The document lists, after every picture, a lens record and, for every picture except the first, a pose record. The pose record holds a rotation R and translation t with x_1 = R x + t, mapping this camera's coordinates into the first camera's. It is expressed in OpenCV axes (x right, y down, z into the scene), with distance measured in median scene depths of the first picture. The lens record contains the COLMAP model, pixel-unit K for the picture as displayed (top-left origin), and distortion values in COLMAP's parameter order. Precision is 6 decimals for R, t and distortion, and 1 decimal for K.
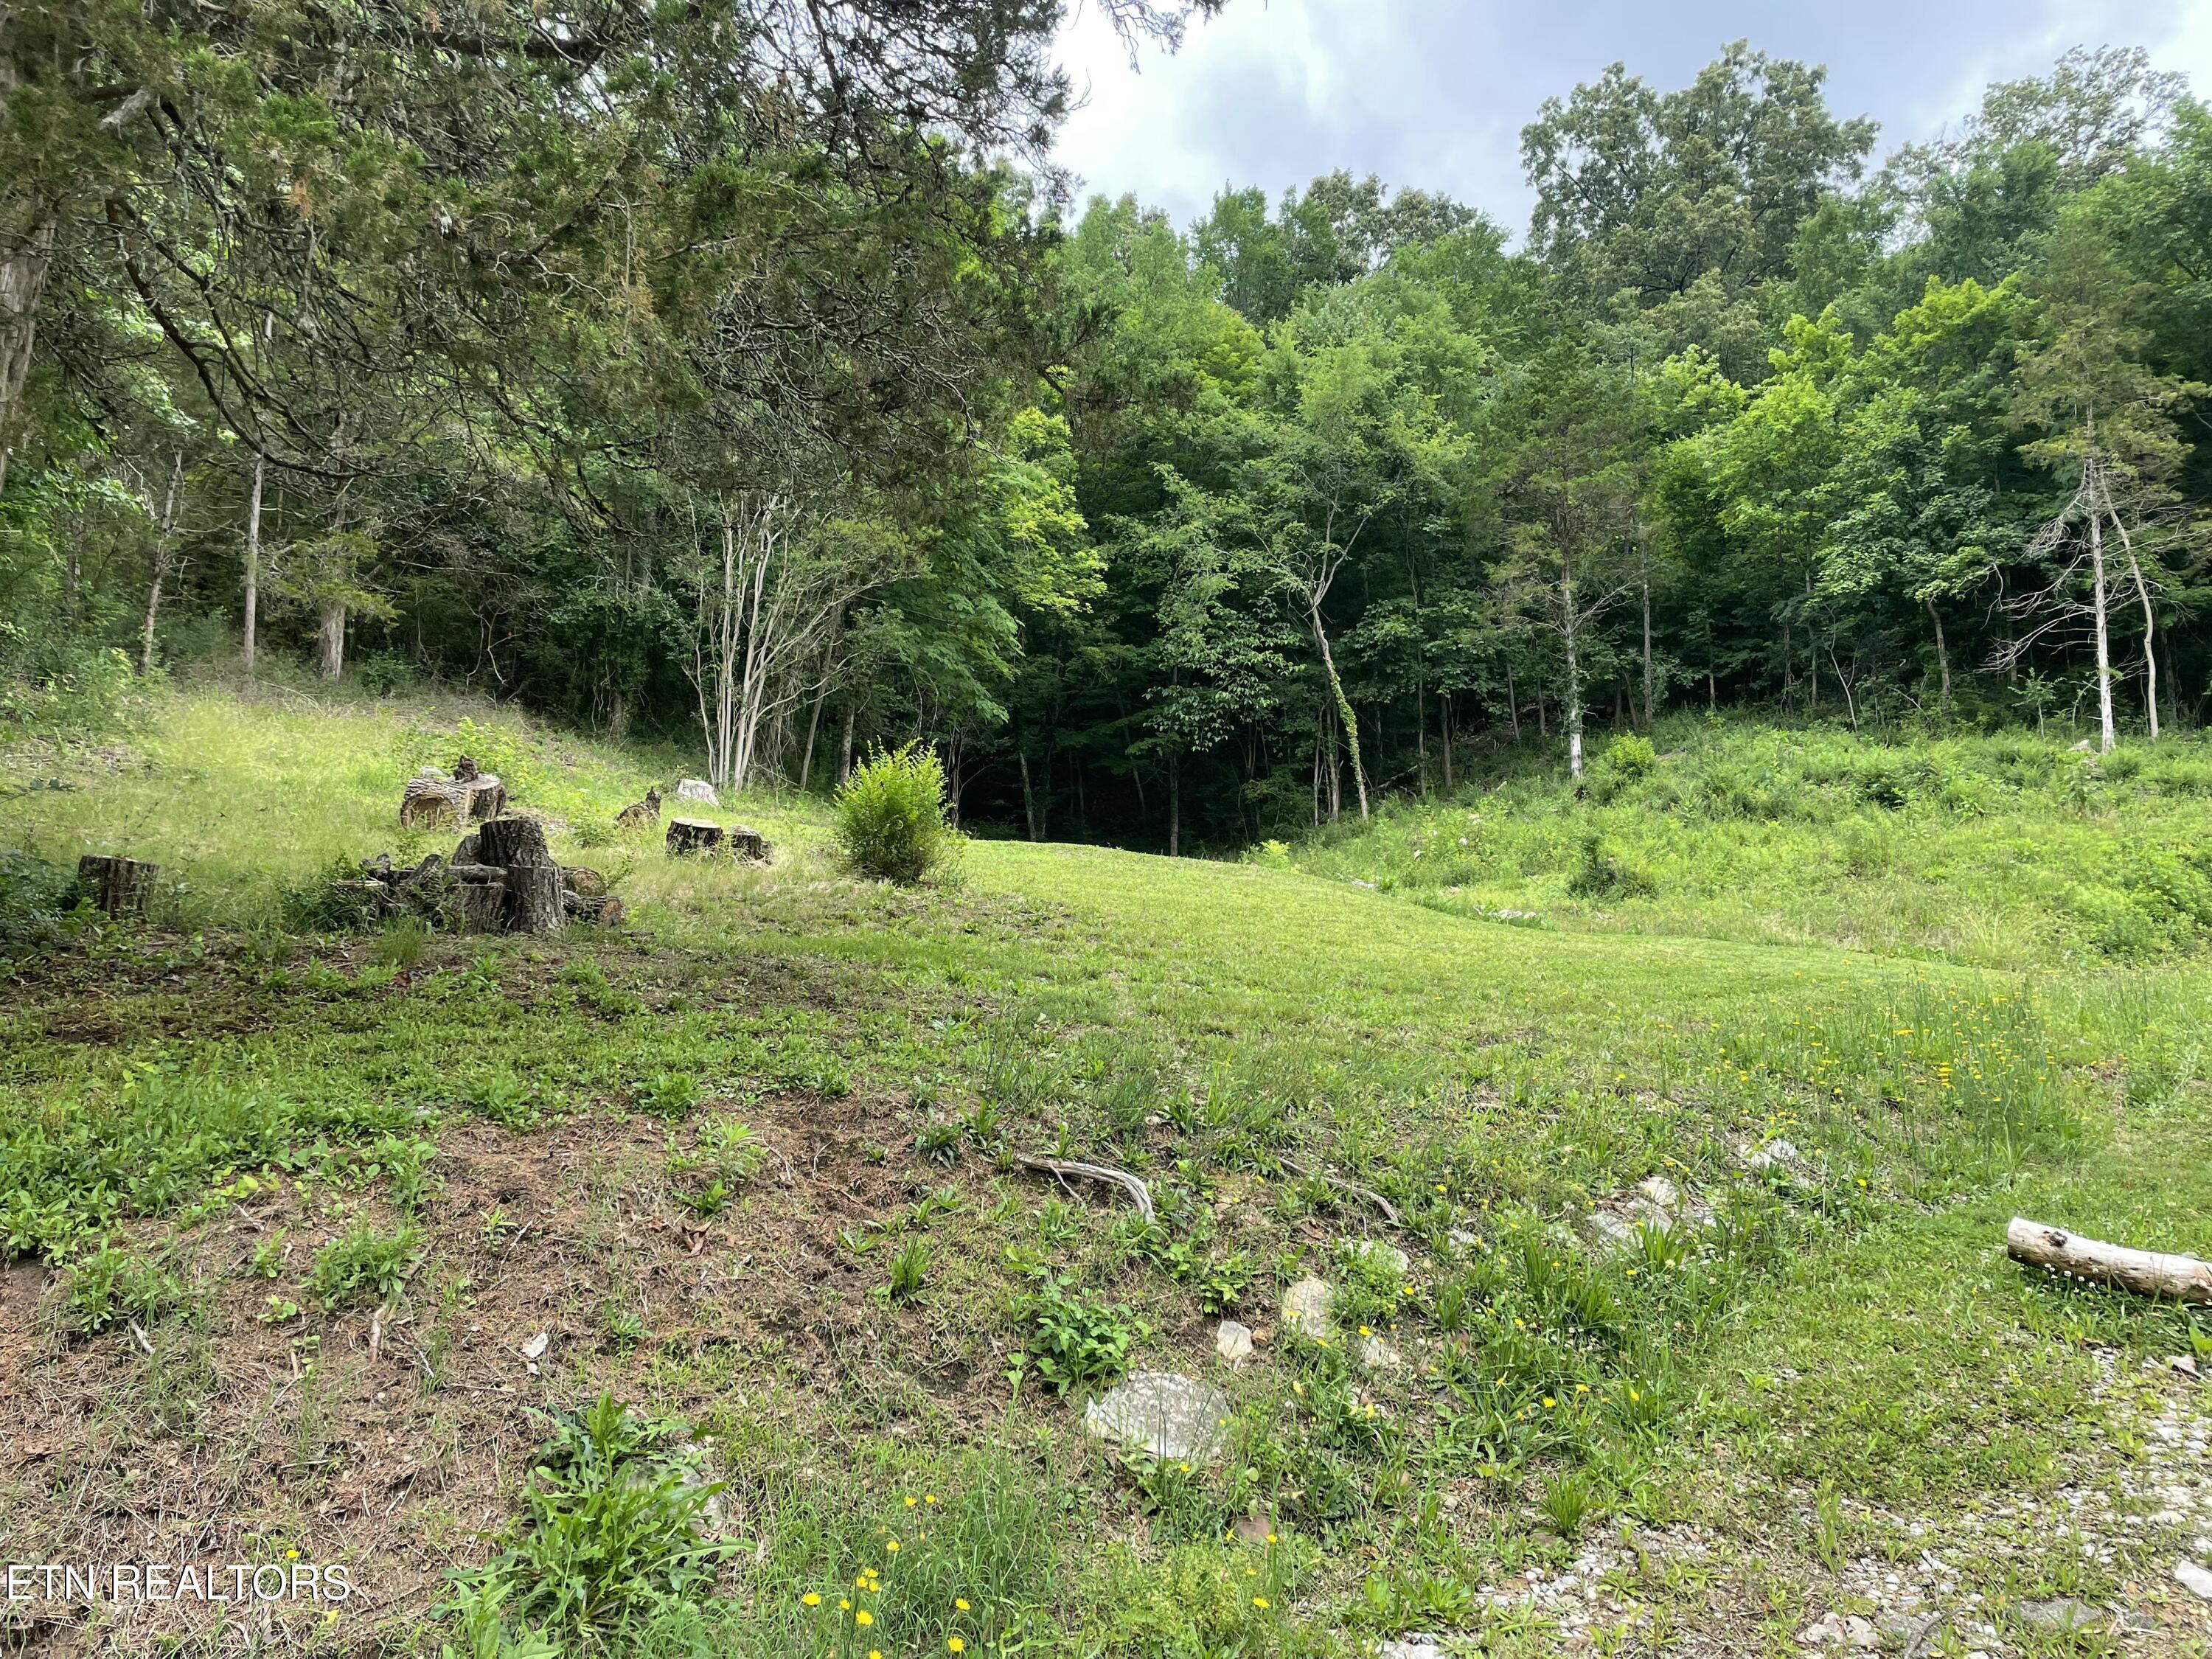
lens RADIAL K [[1646.9, 0, 1104.8], [0, 1646.9, 821.1], [0, 0, 1]] dist [0.068242, -0.096930]
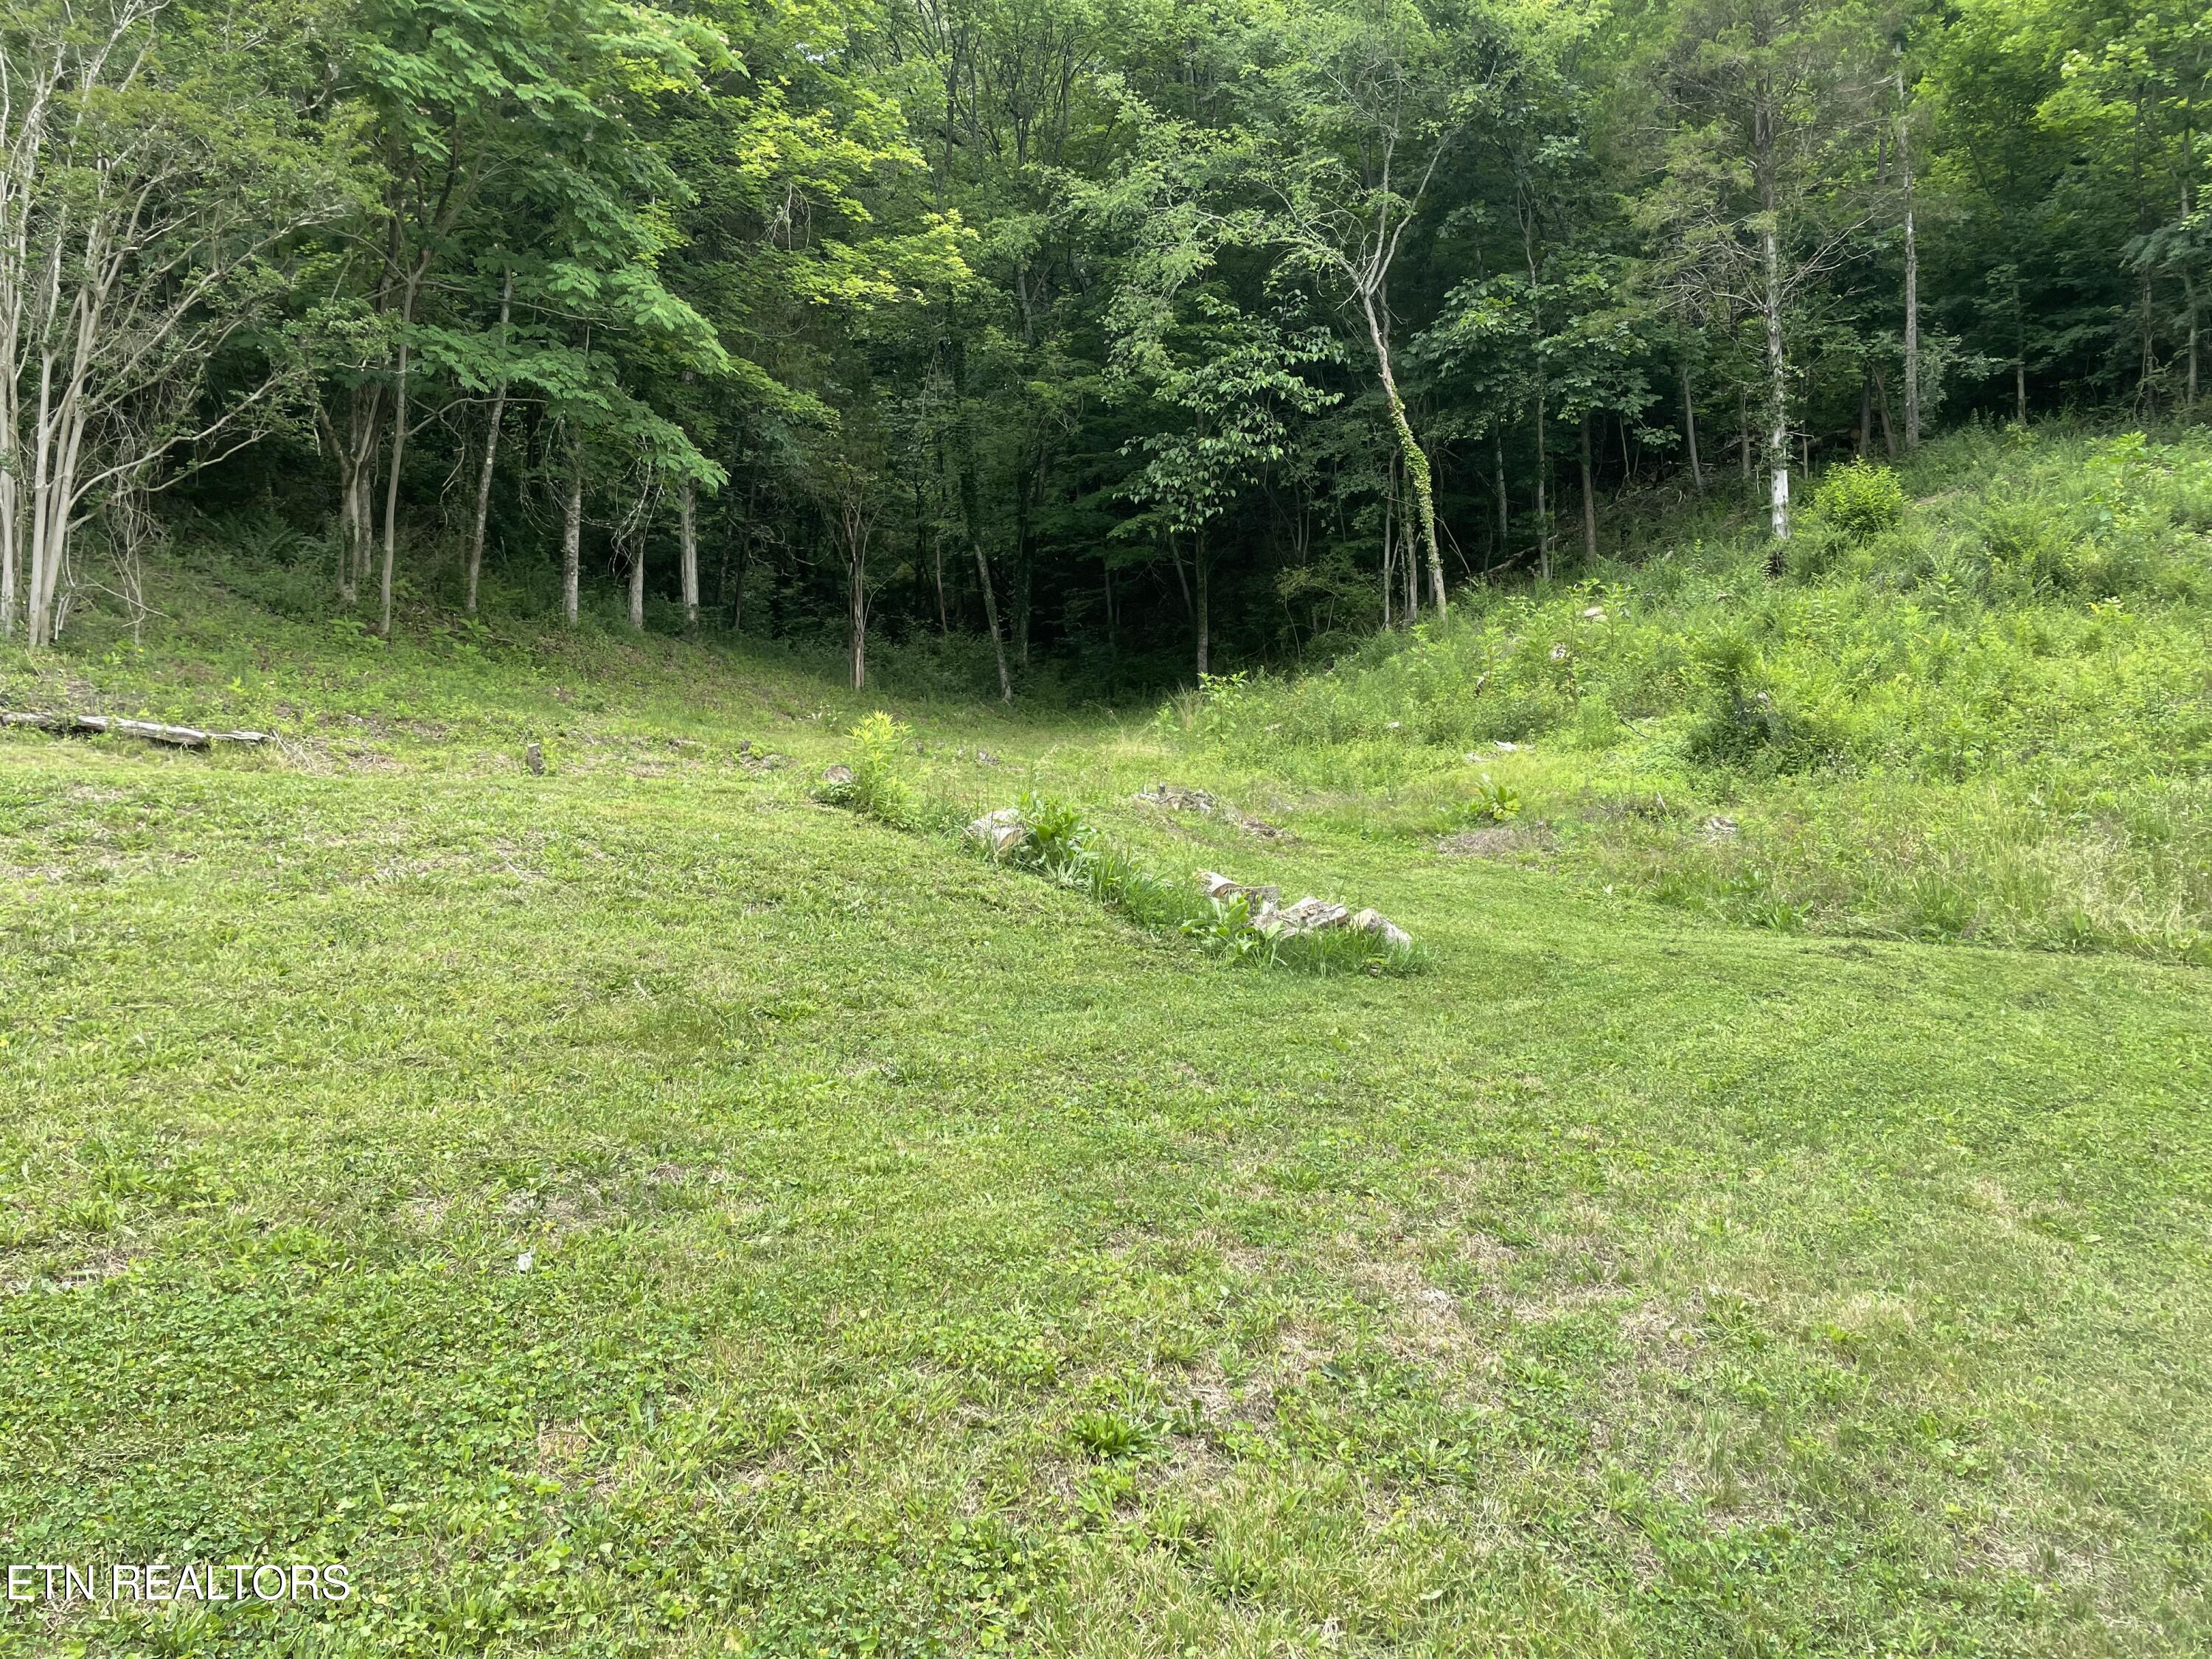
lens RADIAL K [[1665.7, 0, 1119.9], [0, 1665.7, 795.2], [0, 0, 1]] dist [0.106739, -0.126332]
pose [[0.988101, -0.023087, -0.152063, 0.154318], [0.039177, 0.993839, 0.103680, -0.007199], [0.148733, -0.108404, 0.982918, 0.370595]]
